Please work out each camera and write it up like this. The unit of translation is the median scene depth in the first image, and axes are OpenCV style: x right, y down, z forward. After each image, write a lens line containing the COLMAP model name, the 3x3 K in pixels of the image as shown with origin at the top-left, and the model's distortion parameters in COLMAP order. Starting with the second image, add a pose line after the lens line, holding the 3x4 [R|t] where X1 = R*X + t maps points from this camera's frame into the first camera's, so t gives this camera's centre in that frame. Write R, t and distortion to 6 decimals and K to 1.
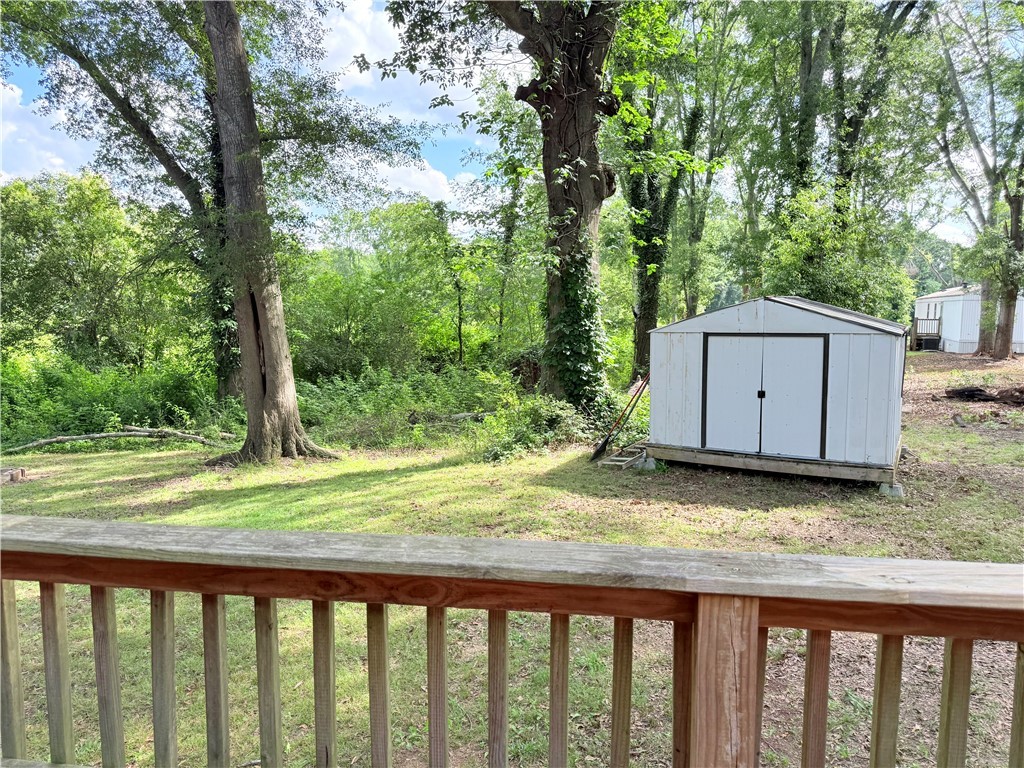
lens RADIAL K [[720.3, 0, 516.4], [0, 720.3, 383.4], [0, 0, 1]] dist [0.039108, -0.049116]
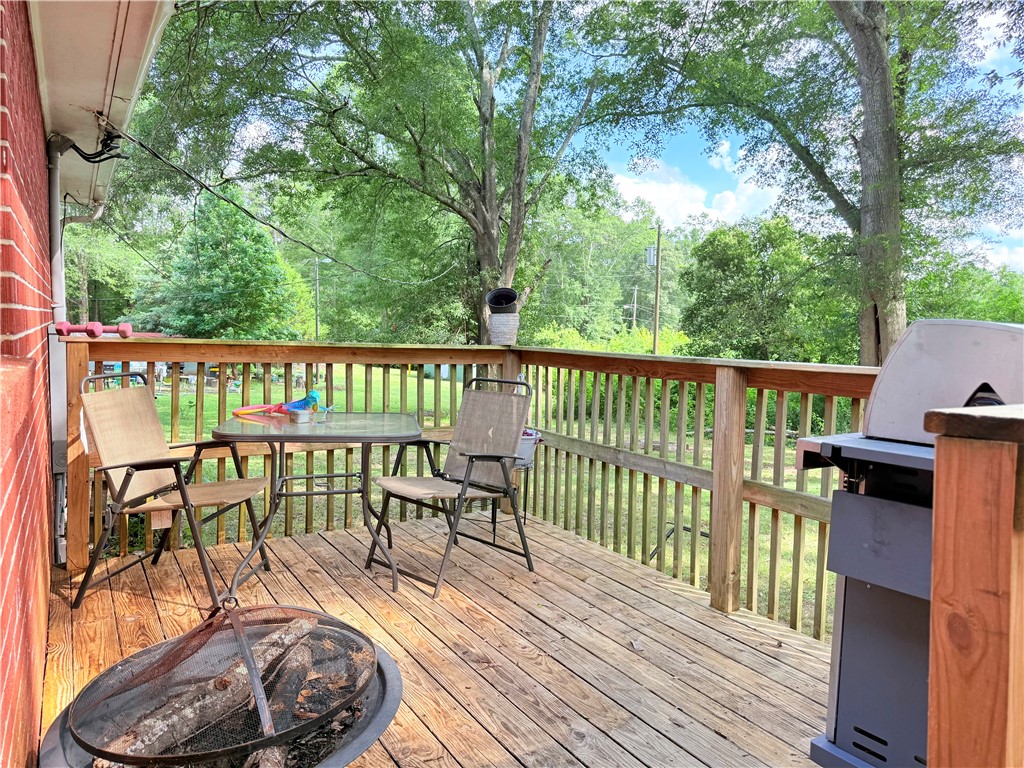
lens RADIAL K [[720.3, 0, 512.9], [0, 720.3, 380.4], [0, 0, 1]] dist [0.039108, -0.049116]
pose [[0.626211, 0.066192, -0.776839, 0.090459], [-0.099949, 0.994984, 0.004211, 0.019748], [0.773221, 0.075007, 0.629685, -0.061660]]
